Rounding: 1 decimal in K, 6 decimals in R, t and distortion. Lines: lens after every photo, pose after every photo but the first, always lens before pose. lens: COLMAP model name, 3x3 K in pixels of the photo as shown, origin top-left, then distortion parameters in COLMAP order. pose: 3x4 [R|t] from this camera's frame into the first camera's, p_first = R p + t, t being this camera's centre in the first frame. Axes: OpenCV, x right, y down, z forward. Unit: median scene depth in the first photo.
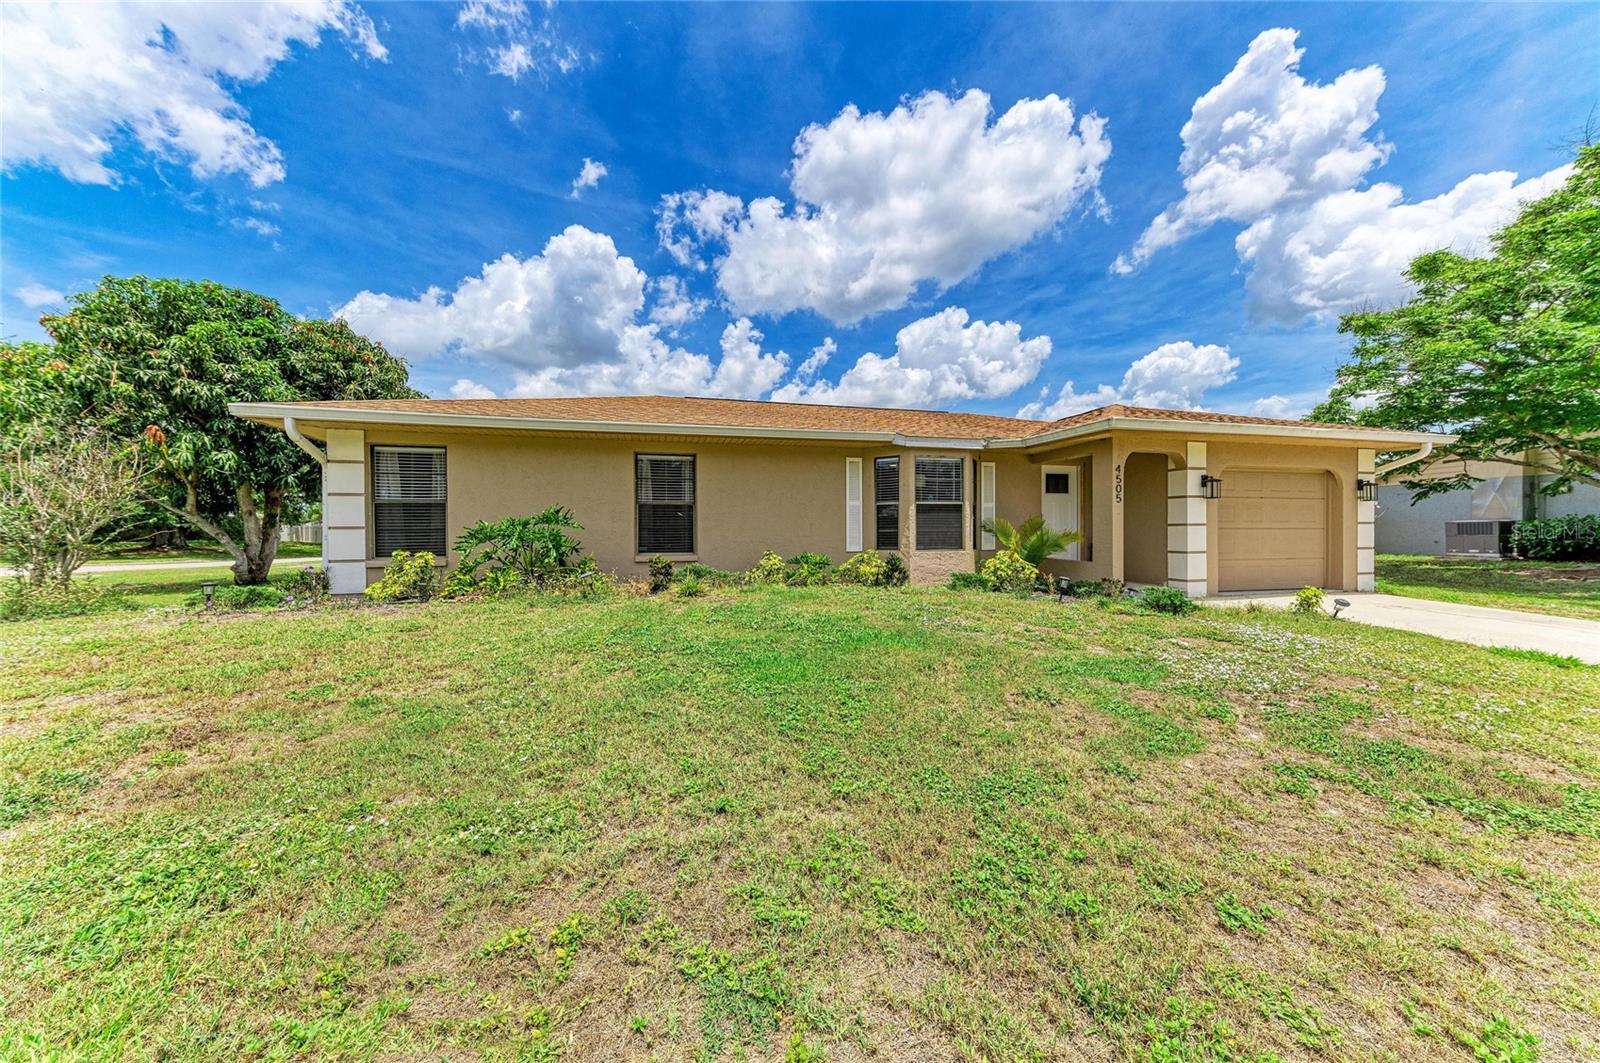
lens RADIAL K [[538.2, 0, 801.1], [0, 538.2, 534.4], [0, 0, 1]] dist [0.018485, -0.003974]
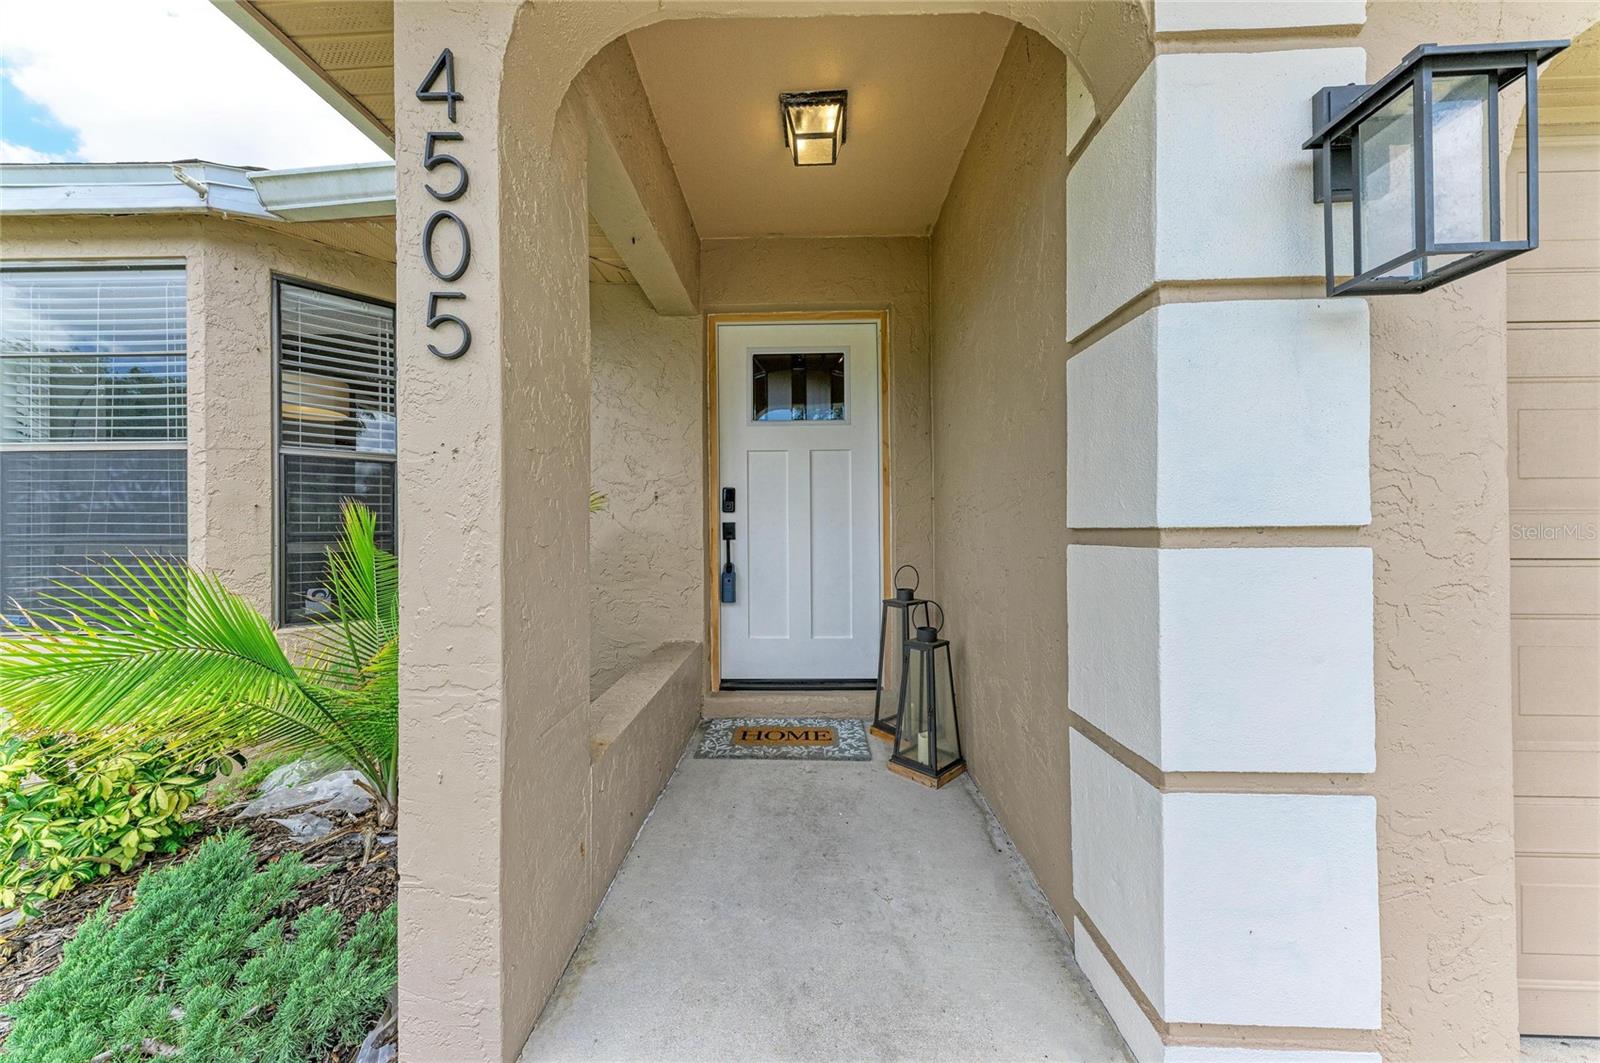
lens RADIAL K [[538.2, 0, 801.1], [0, 538.2, 534.4], [0, 0, 1]] dist [0.018485, -0.003974]
pose [[0.964296, -0.002497, -0.264816, 0.644260], [0.003928, 0.999980, 0.004874, -0.017463], [0.264799, -0.005741, 0.964287, 0.839616]]
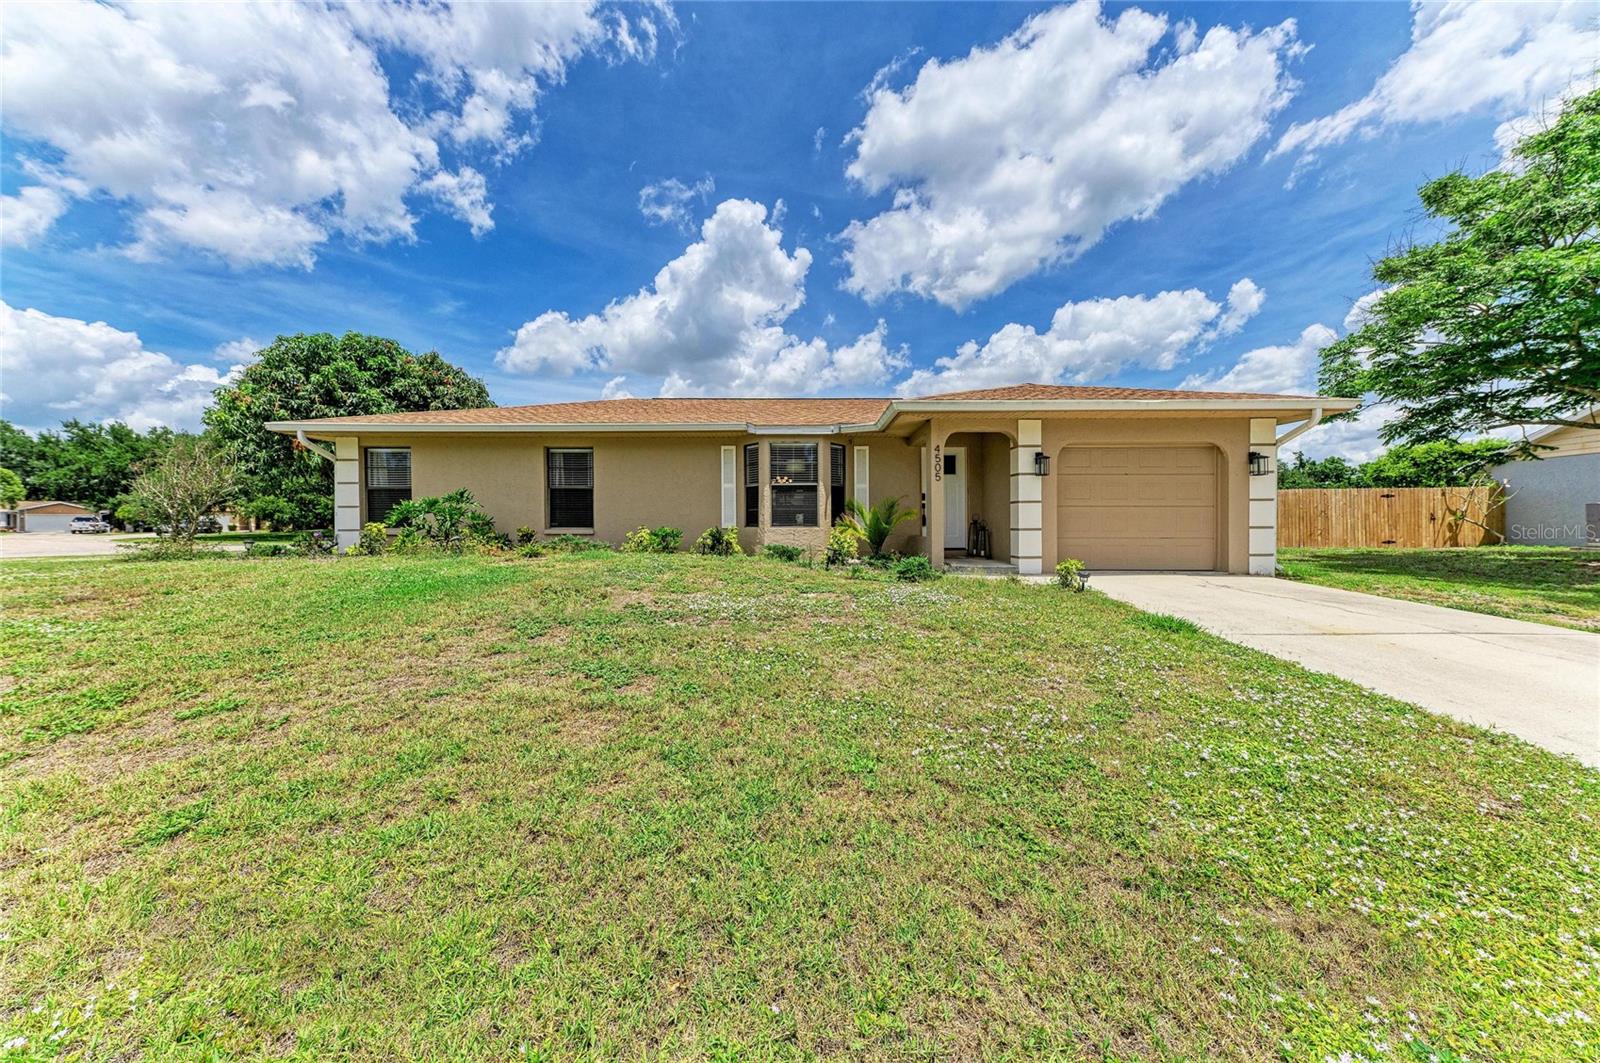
lens RADIAL K [[537.4, 0, 807.6], [0, 537.4, 532.2], [0, 0, 1]] dist [0.023647, -0.003553]
pose [[0.969711, 0.006891, -0.244157, 0.555827], [-0.004209, 0.999925, 0.011501, 0.028297], [0.244218, -0.010125, 0.969667, -0.077157]]
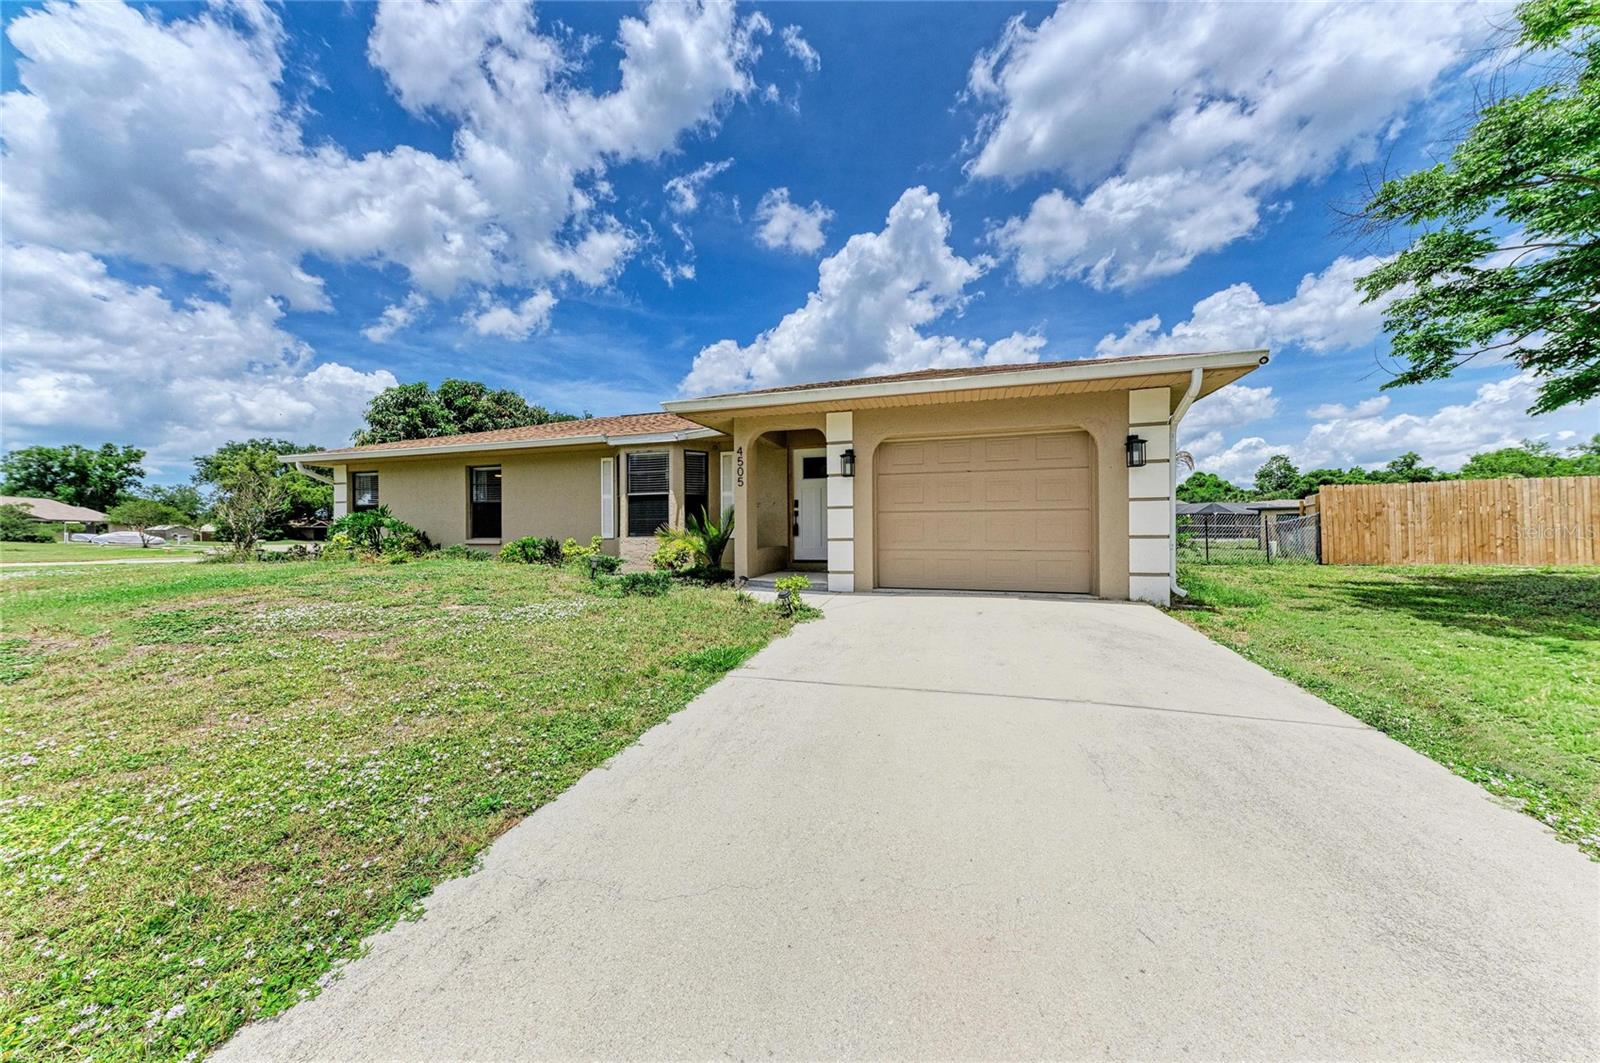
lens RADIAL K [[538.2, 0, 801.1], [0, 538.2, 534.4], [0, 0, 1]] dist [0.018485, -0.003974]
pose [[0.853479, 0.000381, -0.521128, 1.090216], [-0.000513, 1.000000, -0.000109, 0.024408], [0.521127, 0.000360, 0.853479, 0.224567]]
